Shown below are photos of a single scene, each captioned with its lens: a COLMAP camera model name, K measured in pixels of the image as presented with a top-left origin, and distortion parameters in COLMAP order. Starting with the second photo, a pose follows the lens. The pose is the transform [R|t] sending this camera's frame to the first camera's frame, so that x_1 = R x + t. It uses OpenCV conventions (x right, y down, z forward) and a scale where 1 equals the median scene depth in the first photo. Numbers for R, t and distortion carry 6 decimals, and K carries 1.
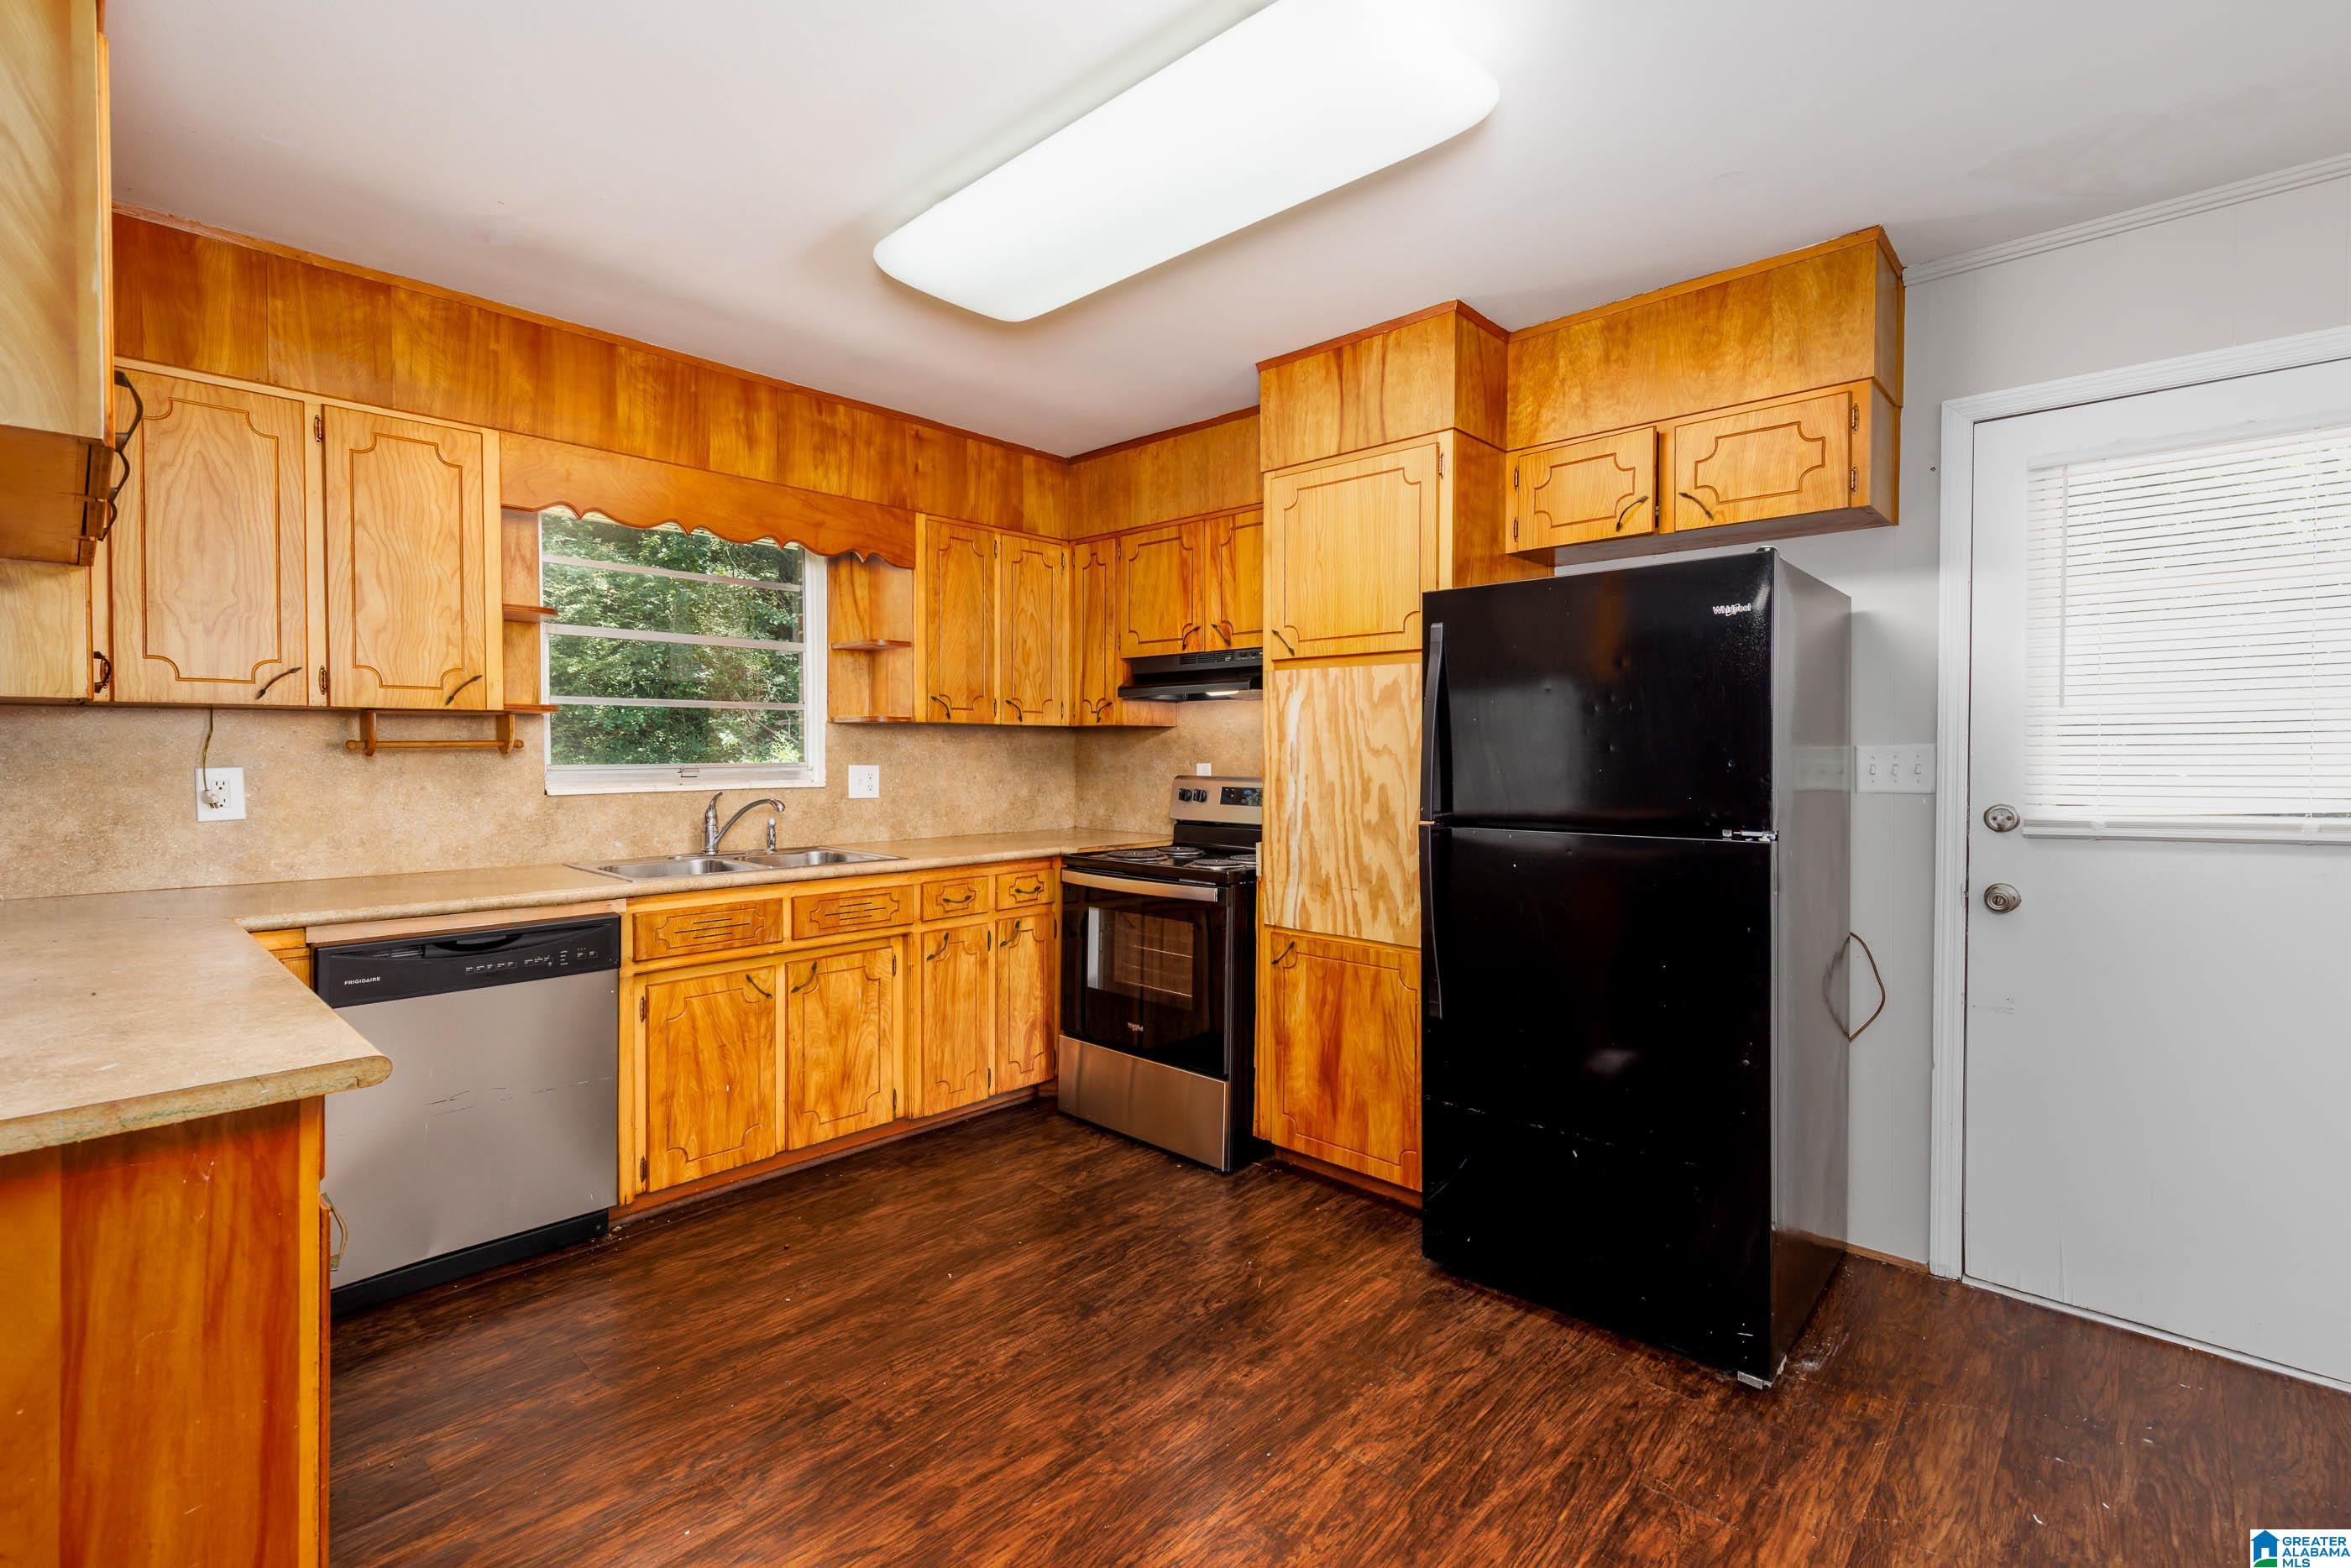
lens RADIAL K [[1064.9, 0, 1184.6], [0, 1064.9, 770.7], [0, 0, 1]] dist [0.023982, -0.000857]
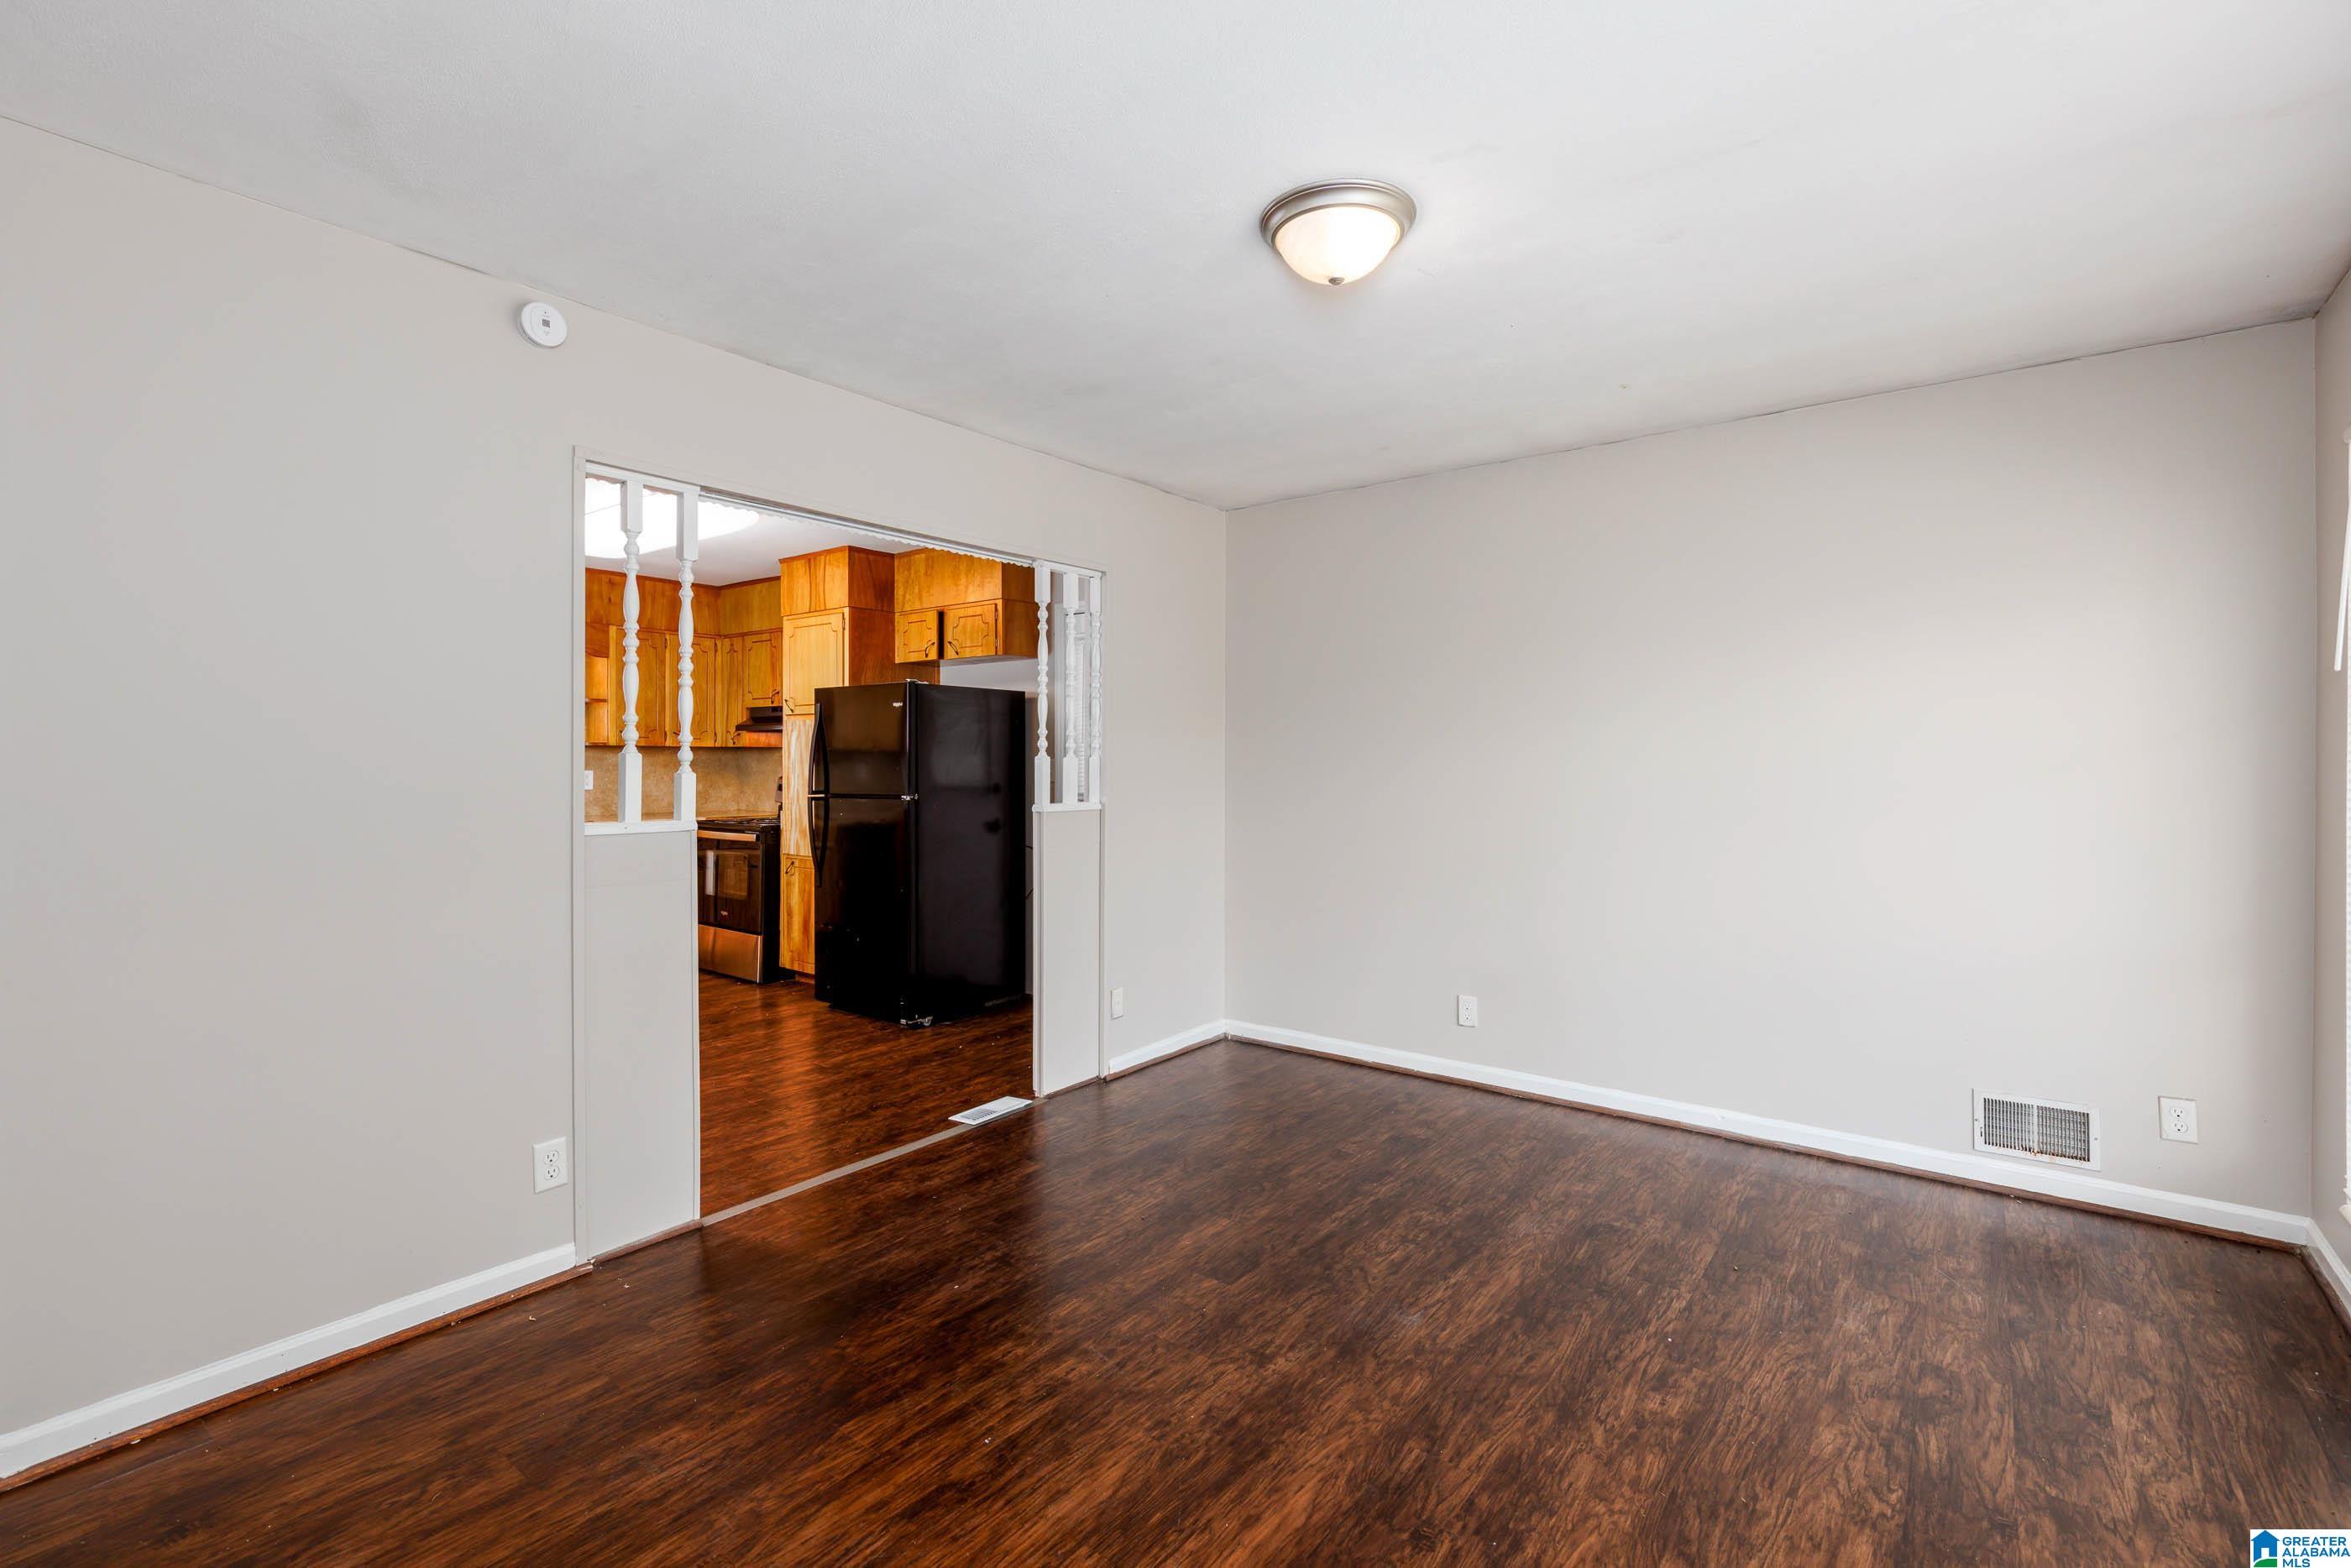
lens RADIAL K [[1064.9, 0, 1175.9], [0, 1064.9, 769.6], [0, 0, 1]] dist [0.023982, -0.000857]
pose [[0.996803, -0.000511, 0.079894, 0.649606], [0.001369, 0.999942, -0.010677, 0.016516], [-0.079884, 0.010752, 0.996746, -0.998642]]
